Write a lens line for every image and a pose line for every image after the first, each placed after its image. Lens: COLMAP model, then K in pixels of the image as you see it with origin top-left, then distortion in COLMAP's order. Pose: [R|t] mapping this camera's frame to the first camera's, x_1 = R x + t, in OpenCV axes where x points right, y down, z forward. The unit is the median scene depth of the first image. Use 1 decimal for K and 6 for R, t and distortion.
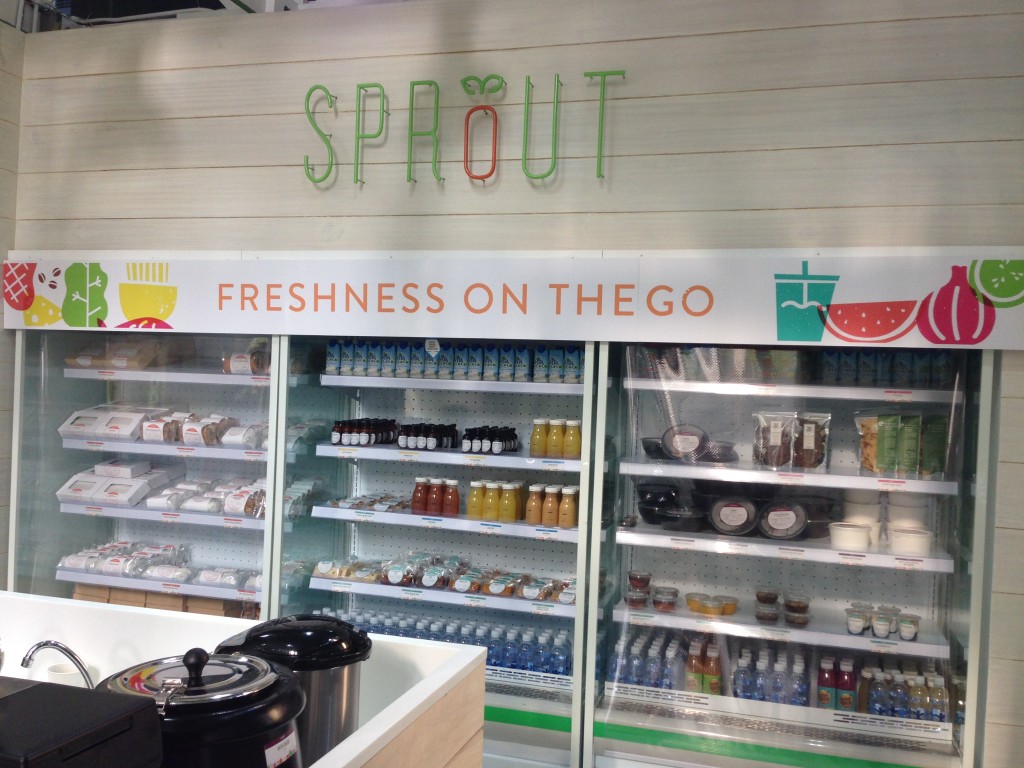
lens RADIAL K [[980.6, 0, 515.0], [0, 980.6, 386.8], [0, 0, 1]] dist [0.048866, 0.000000]
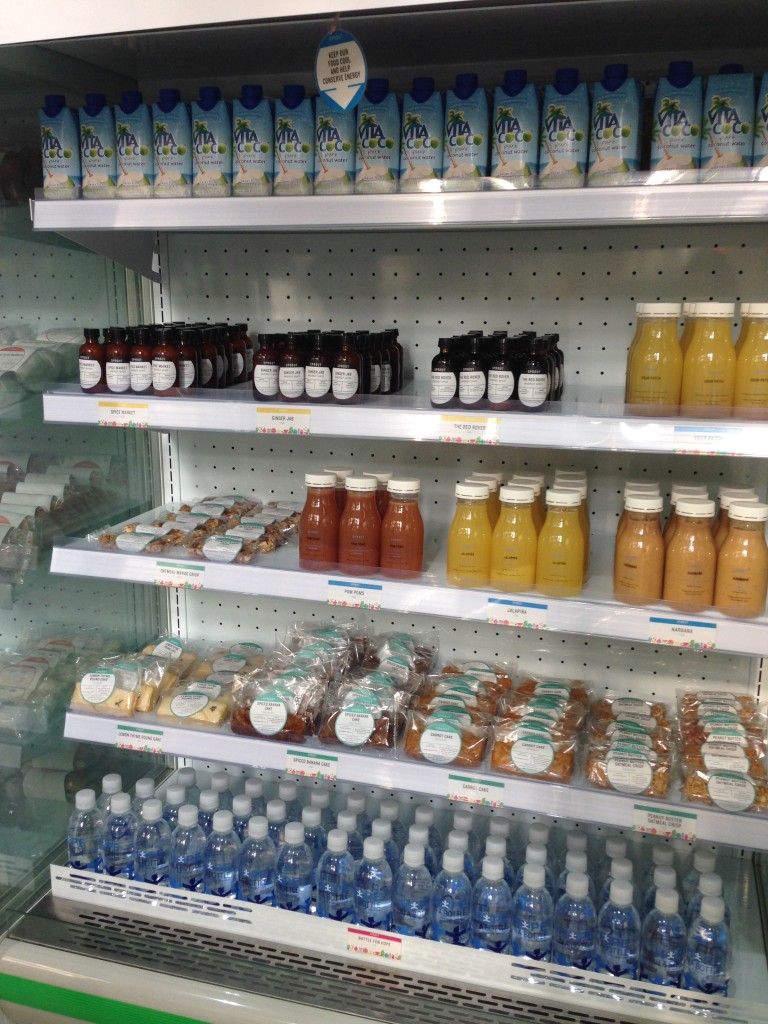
lens RADIAL K [[980.6, 0, 389.5], [0, 980.6, 539.4], [0, 0, 1]] dist [0.048866, 0.000000]
pose [[0.999530, -0.030403, -0.003889, -0.067395], [0.030465, 0.971468, 0.235208, 0.028039], [-0.003373, -0.235216, 0.971937, 0.618533]]
